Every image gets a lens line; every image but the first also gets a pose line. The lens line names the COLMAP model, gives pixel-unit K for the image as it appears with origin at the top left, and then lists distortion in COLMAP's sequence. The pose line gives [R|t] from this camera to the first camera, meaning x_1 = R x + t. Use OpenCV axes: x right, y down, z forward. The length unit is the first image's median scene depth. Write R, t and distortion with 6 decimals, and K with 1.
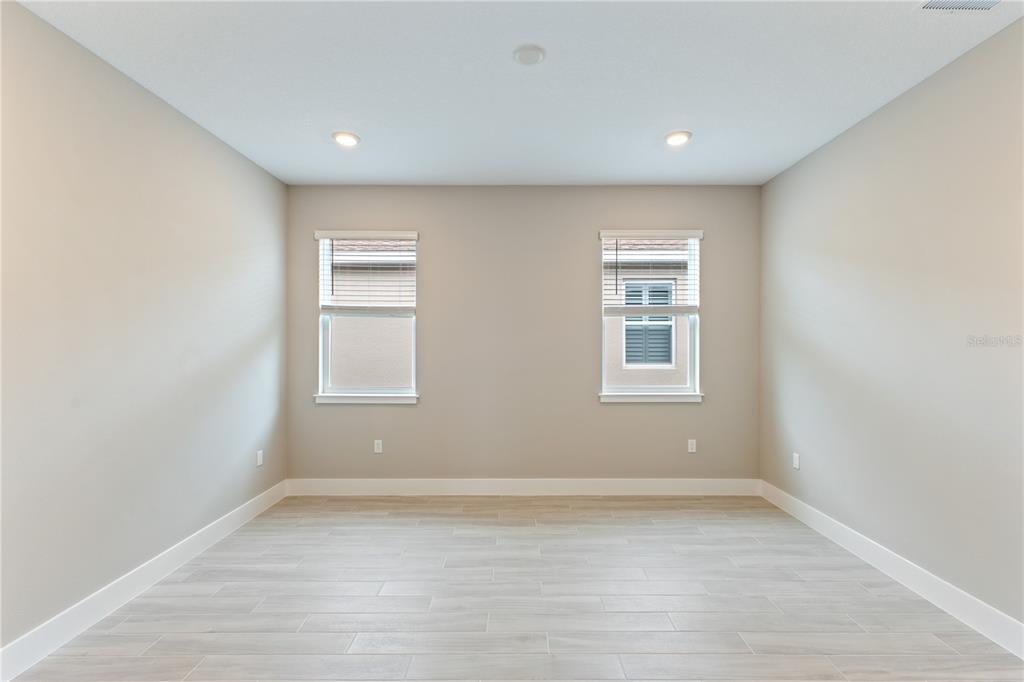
lens RADIAL K [[452.0, 0, 514.3], [0, 452.0, 344.8], [0, 0, 1]] dist [0.007083, -0.000314]
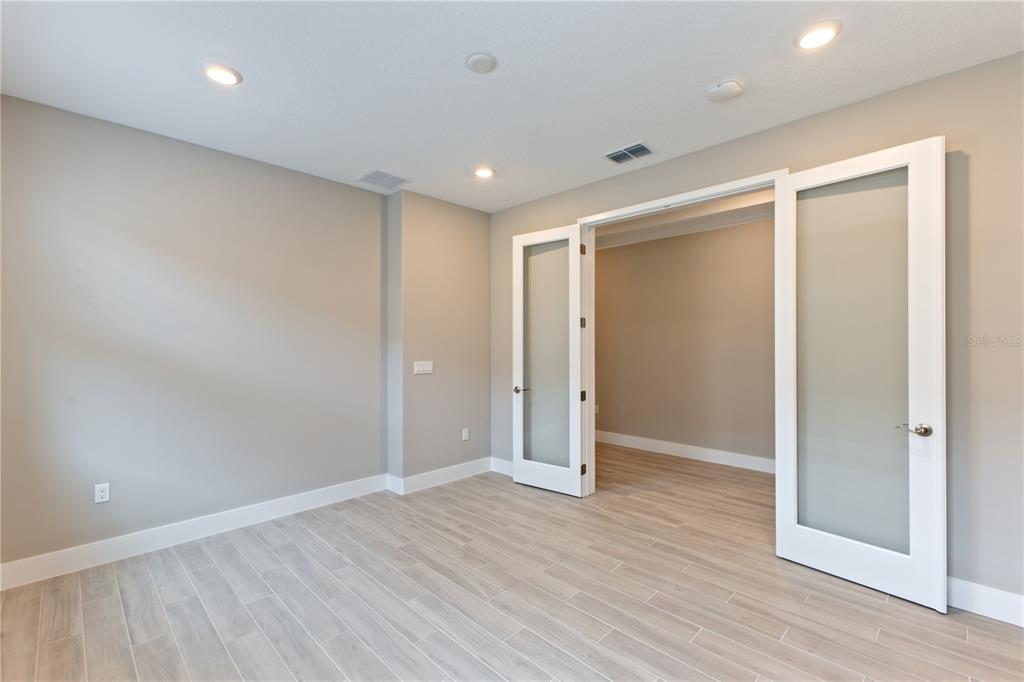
lens RADIAL K [[452.0, 0, 513.7], [0, 452.0, 339.3], [0, 0, 1]] dist [0.007083, -0.000314]
pose [[-0.733931, 0.011351, 0.679129, -0.515871], [0.007522, 0.999935, -0.008584, -0.005091], [-0.679182, -0.001192, -0.733969, 1.223093]]
